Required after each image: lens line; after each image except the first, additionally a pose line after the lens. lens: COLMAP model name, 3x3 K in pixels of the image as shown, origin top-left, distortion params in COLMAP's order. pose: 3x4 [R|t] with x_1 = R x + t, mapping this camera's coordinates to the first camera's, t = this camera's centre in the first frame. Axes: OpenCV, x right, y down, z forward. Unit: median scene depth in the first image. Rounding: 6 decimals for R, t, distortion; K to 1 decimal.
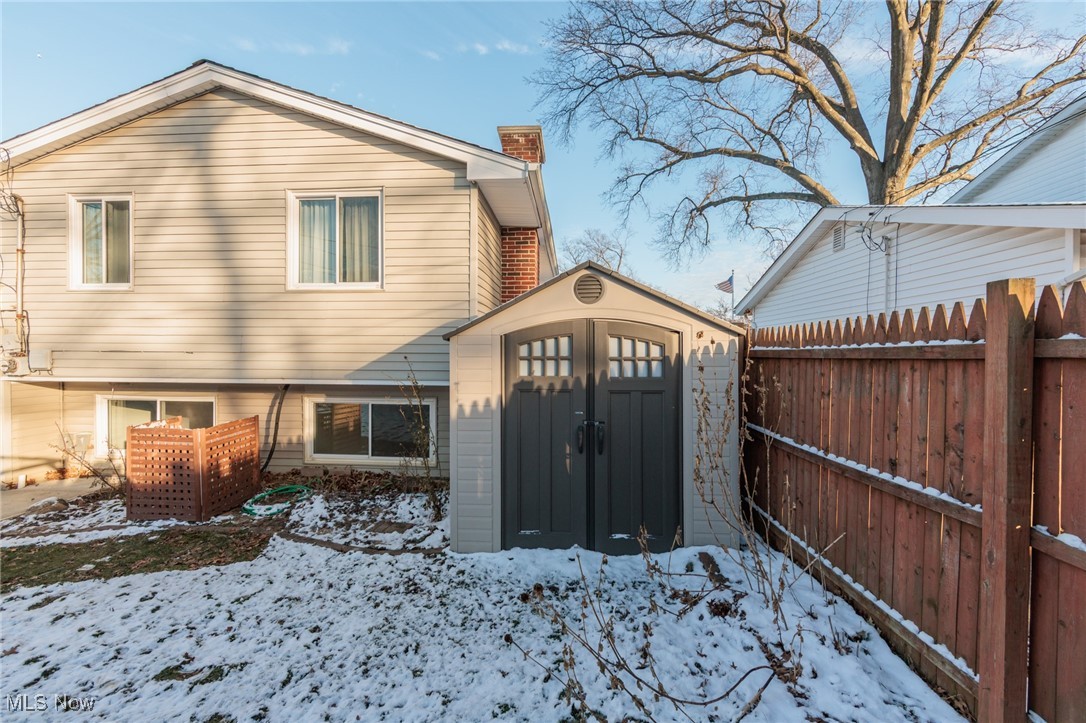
lens RADIAL K [[423.9, 0, 537.3], [0, 423.9, 360.3], [0, 0, 1]] dist [-0.000769, -0.000011]
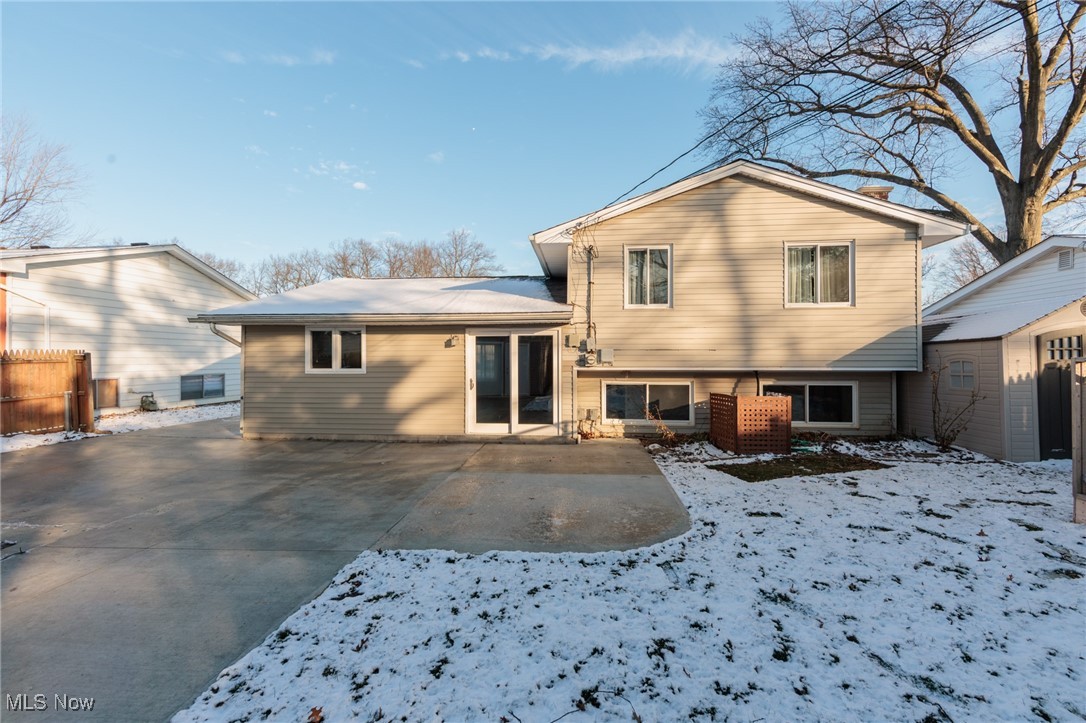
lens RADIAL K [[423.9, 0, 552.0], [0, 423.9, 360.7], [0, 0, 1]] dist [-0.000769, -0.000011]
pose [[0.999768, -0.007012, -0.020344, -0.495389], [0.006851, 0.999945, -0.007984, 0.009921], [0.020399, 0.007843, 0.999761, -0.186526]]
